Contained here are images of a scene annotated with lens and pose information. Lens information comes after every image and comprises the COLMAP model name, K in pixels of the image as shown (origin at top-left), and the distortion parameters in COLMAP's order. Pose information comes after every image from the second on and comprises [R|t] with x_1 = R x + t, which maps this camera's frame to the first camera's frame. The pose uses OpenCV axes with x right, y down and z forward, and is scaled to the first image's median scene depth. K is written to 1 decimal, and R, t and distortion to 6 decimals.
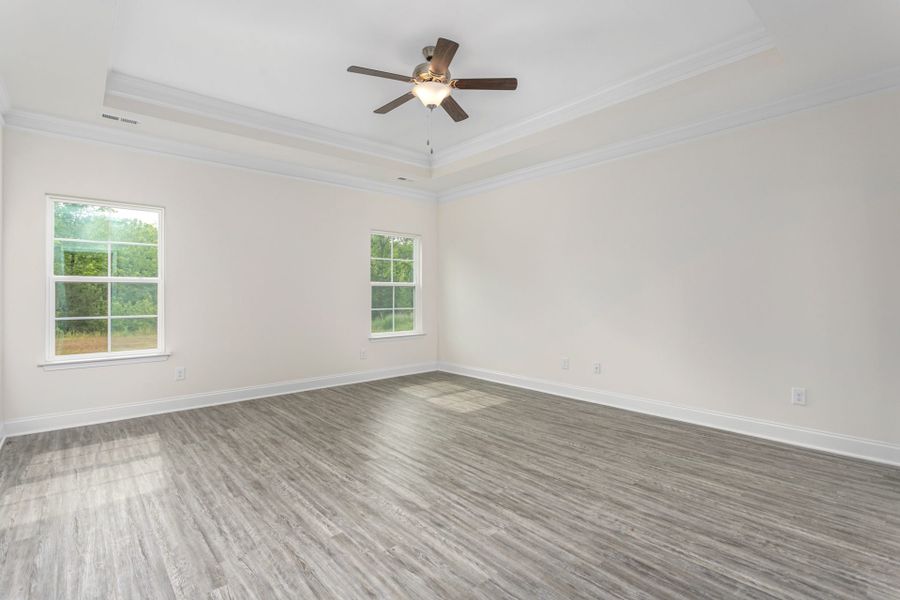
lens RADIAL K [[428.2, 0, 444.2], [0, 428.2, 299.6], [0, 0, 1]] dist [0.000606, 0.000485]
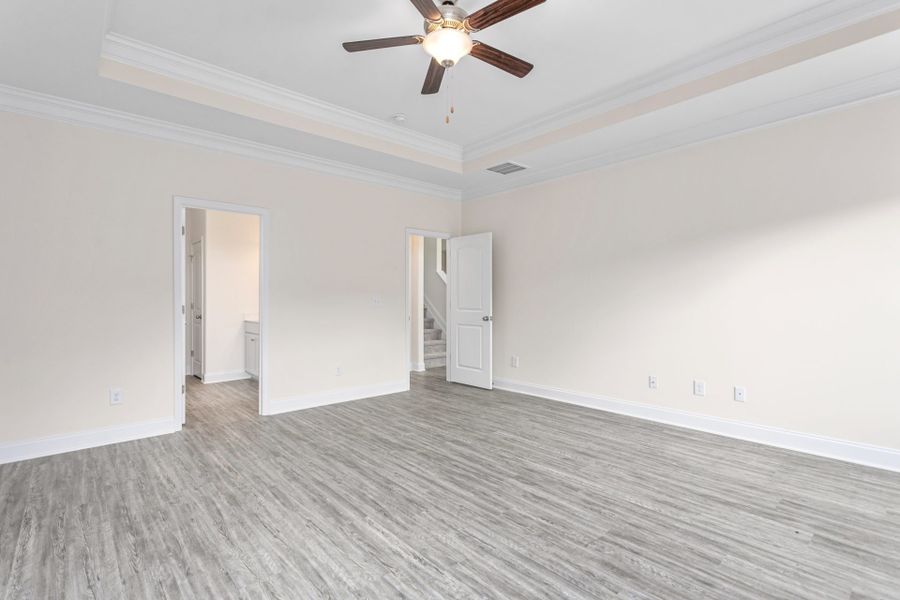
lens RADIAL K [[428.2, 0, 444.2], [0, 428.2, 299.6], [0, 0, 1]] dist [0.000606, 0.000485]
pose [[-0.999930, 0.005971, -0.010169, -0.013926], [0.005869, 0.999933, 0.009973, -0.022288], [0.010228, 0.009912, -0.999899, 1.961463]]
